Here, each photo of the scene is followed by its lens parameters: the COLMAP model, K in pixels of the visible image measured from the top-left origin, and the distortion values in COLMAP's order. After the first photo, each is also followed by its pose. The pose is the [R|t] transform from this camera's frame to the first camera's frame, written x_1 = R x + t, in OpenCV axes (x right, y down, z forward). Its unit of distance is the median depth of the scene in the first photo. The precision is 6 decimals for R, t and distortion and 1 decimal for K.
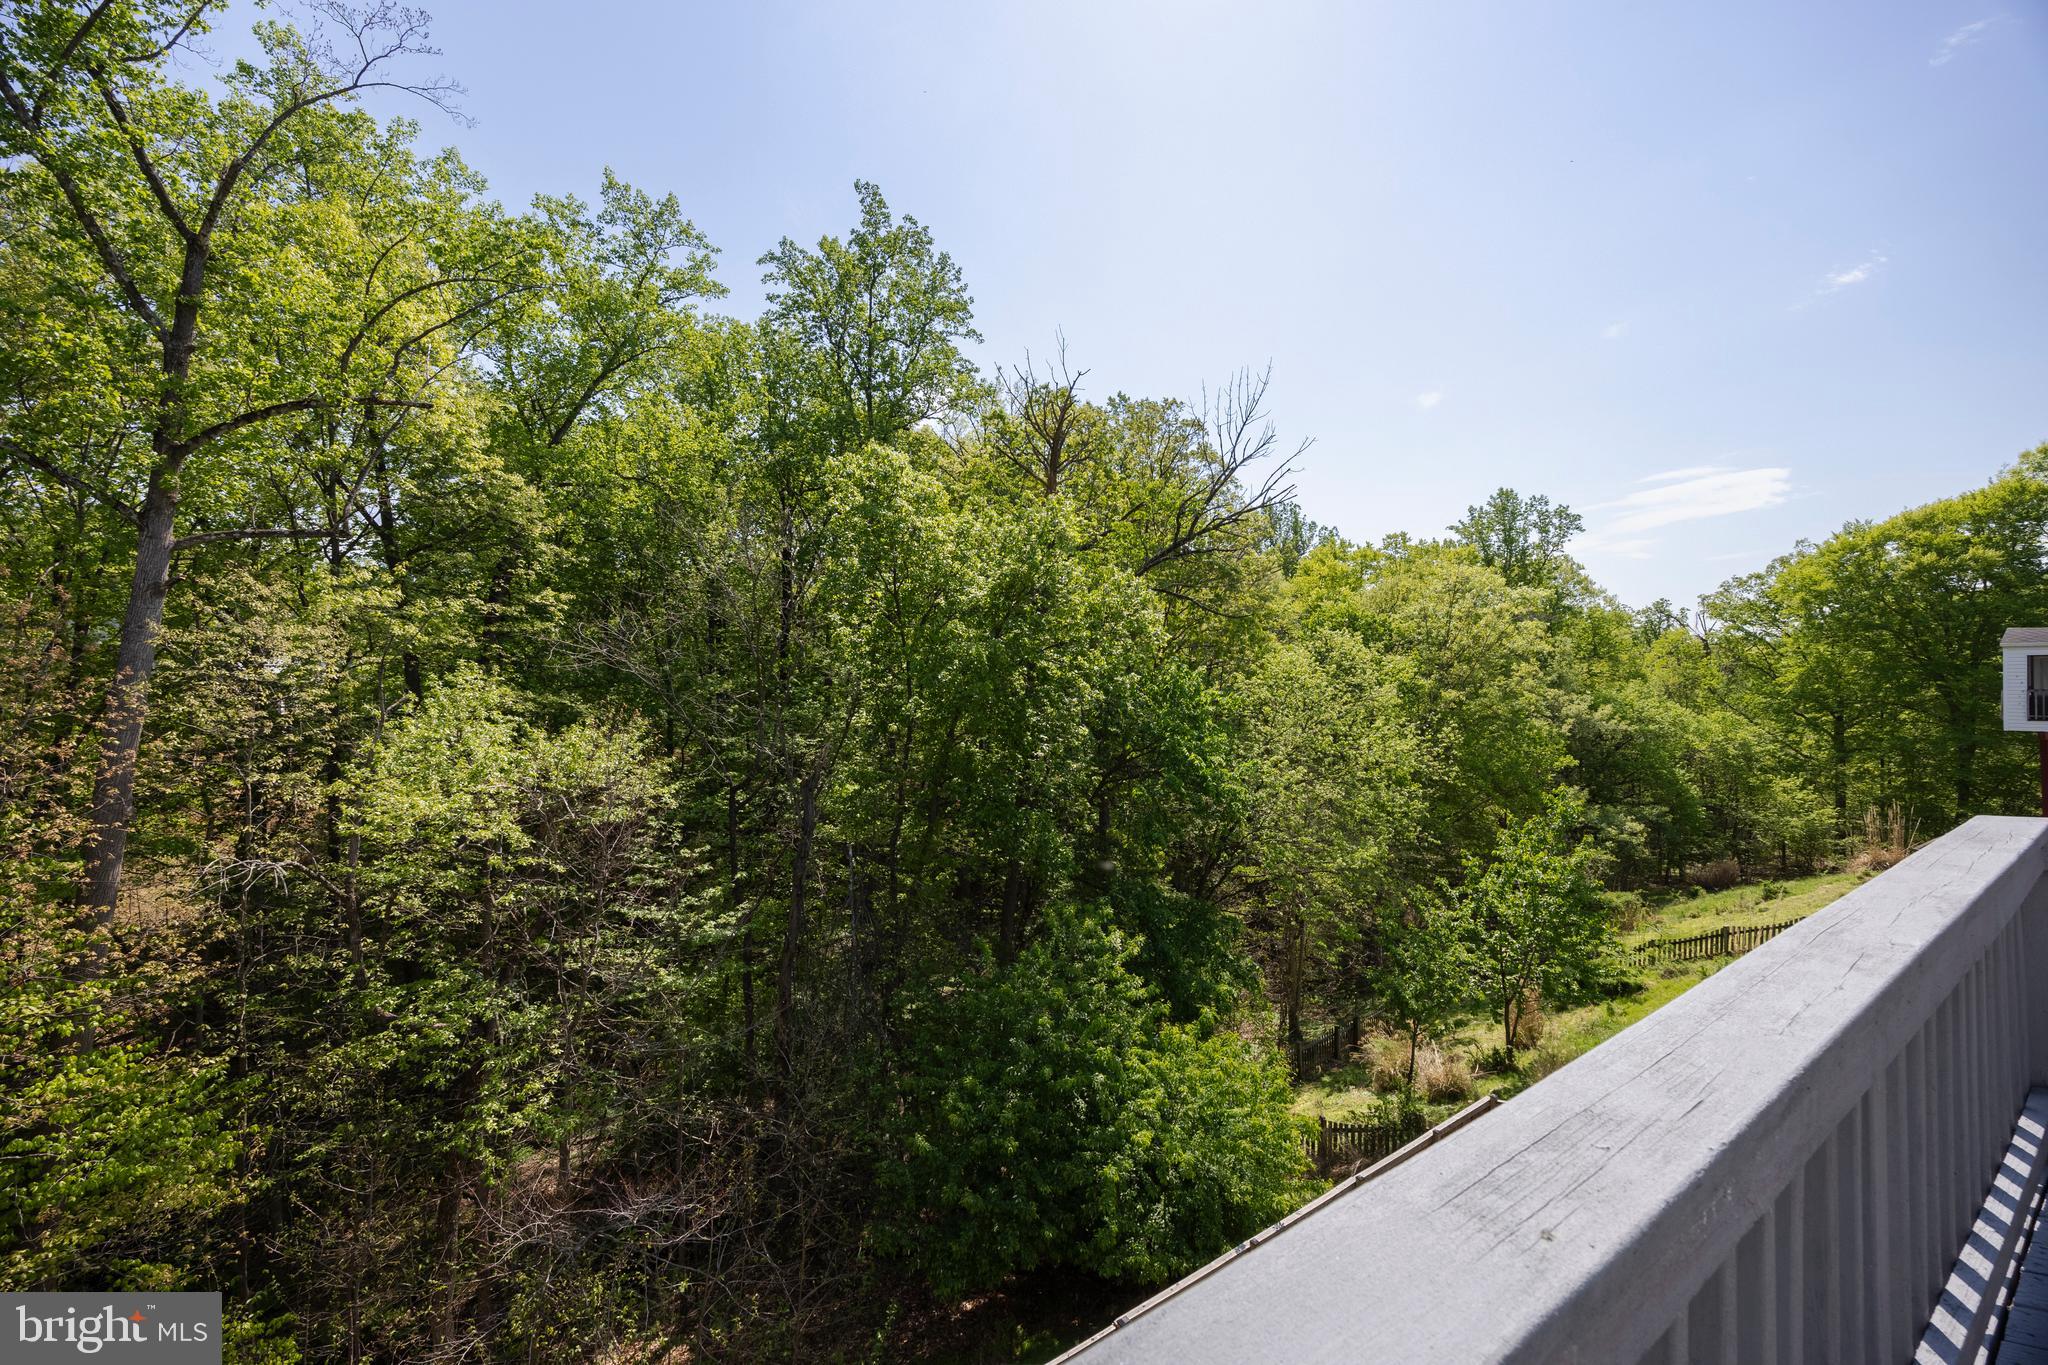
lens RADIAL K [[774.9, 0, 1024.0], [0, 774.9, 682.5], [0, 0, 1]] dist [-0.004760, -0.000327]
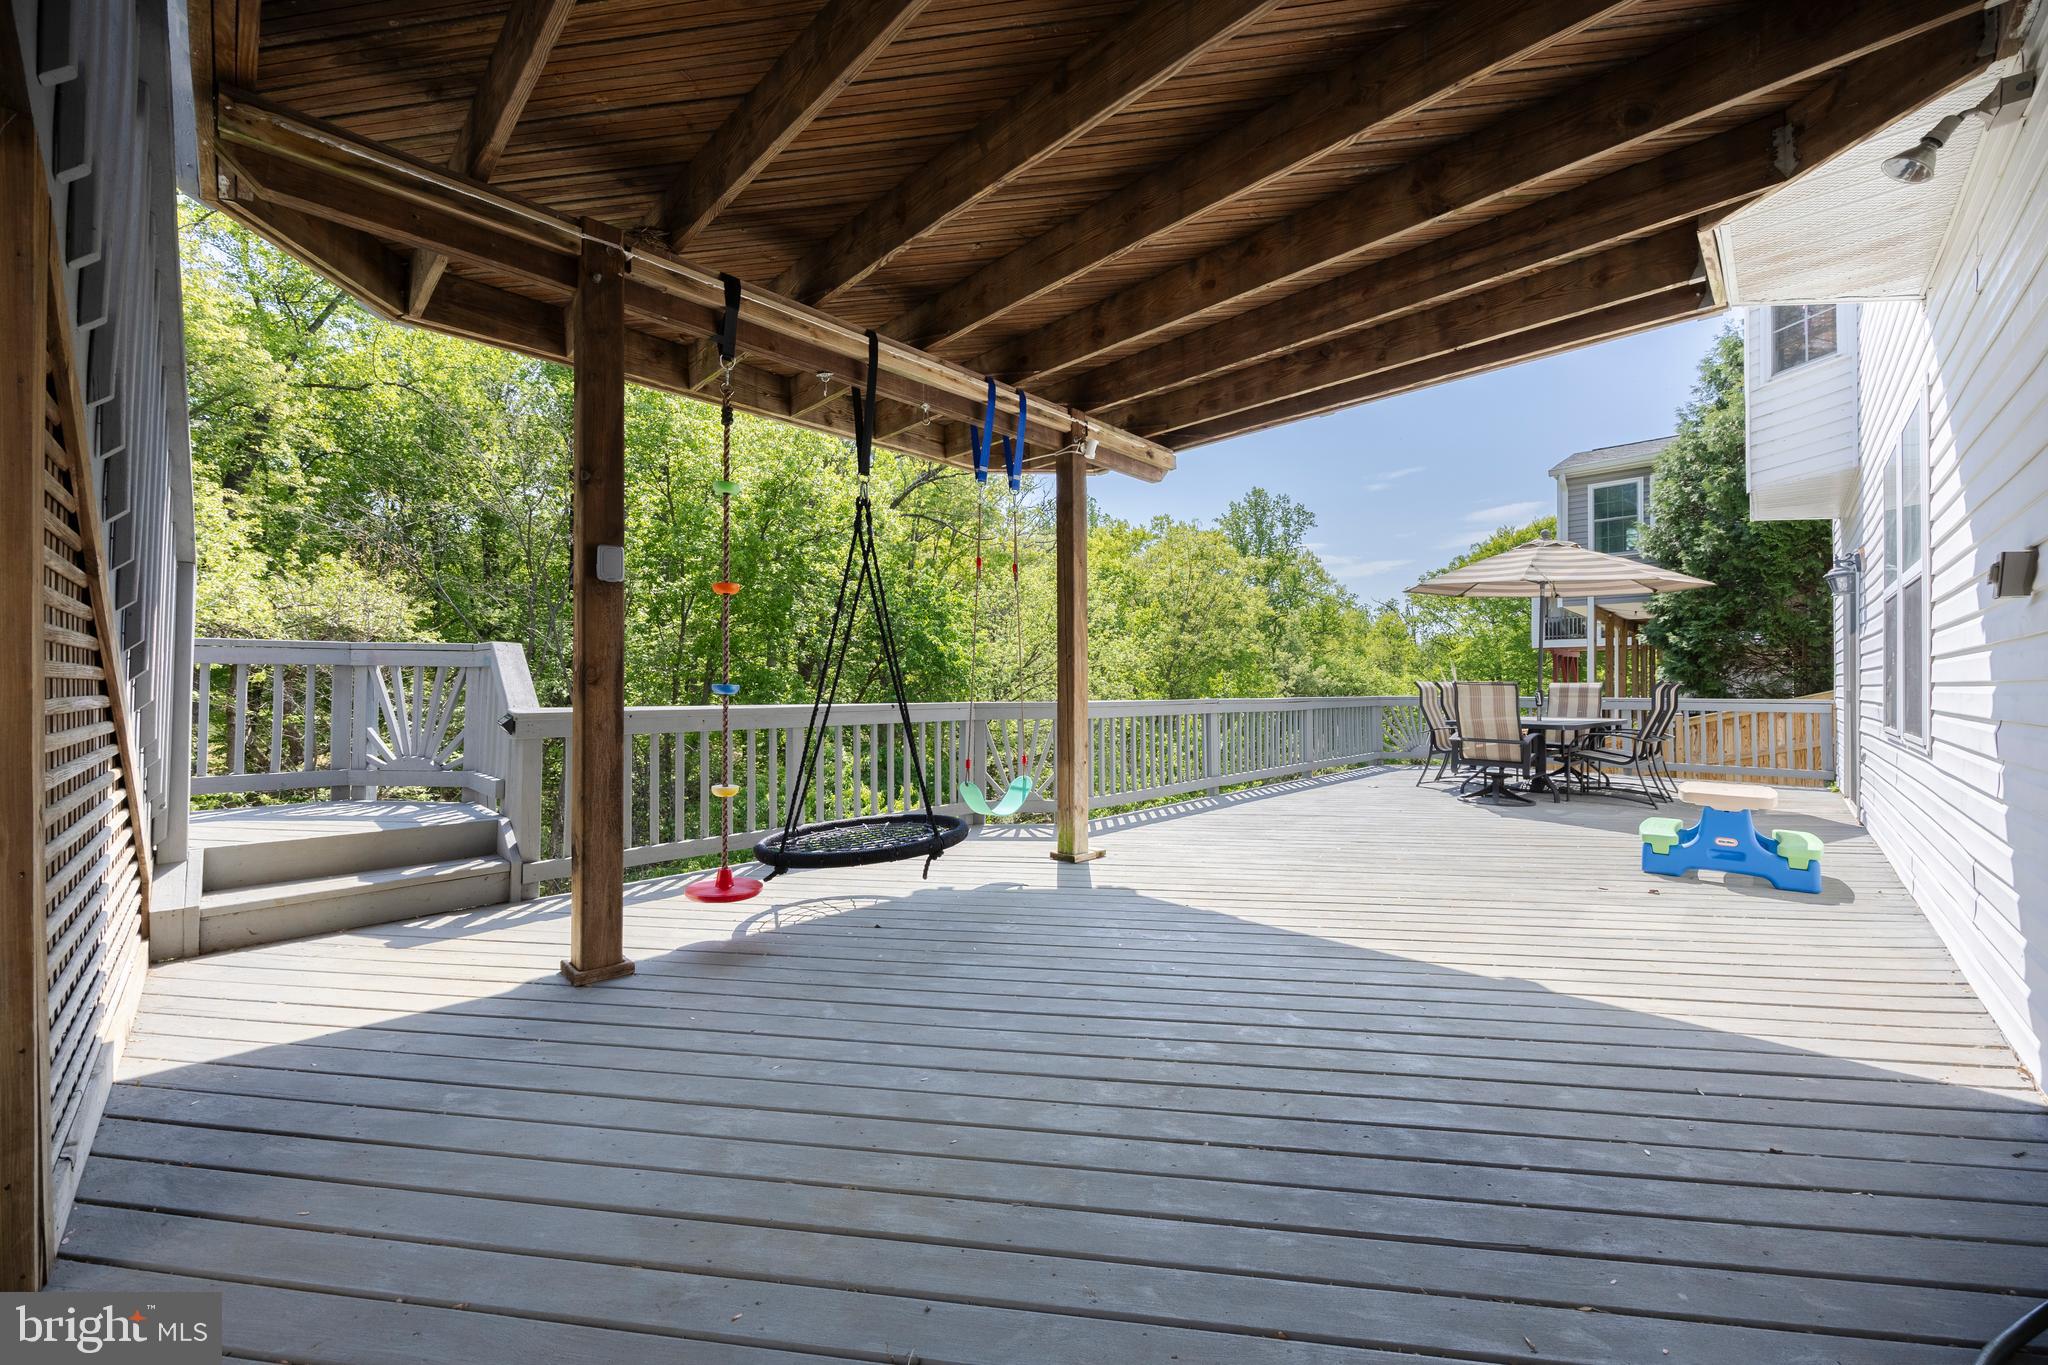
lens RADIAL K [[774.9, 0, 1024.0], [0, 774.9, 682.5], [0, 0, 1]] dist [-0.004760, -0.000327]
pose [[0.975232, 0.004647, 0.221137, 0.073829], [-0.004180, 0.999988, -0.002577, 0.136038], [-0.221146, 0.001588, 0.975239, -0.162430]]
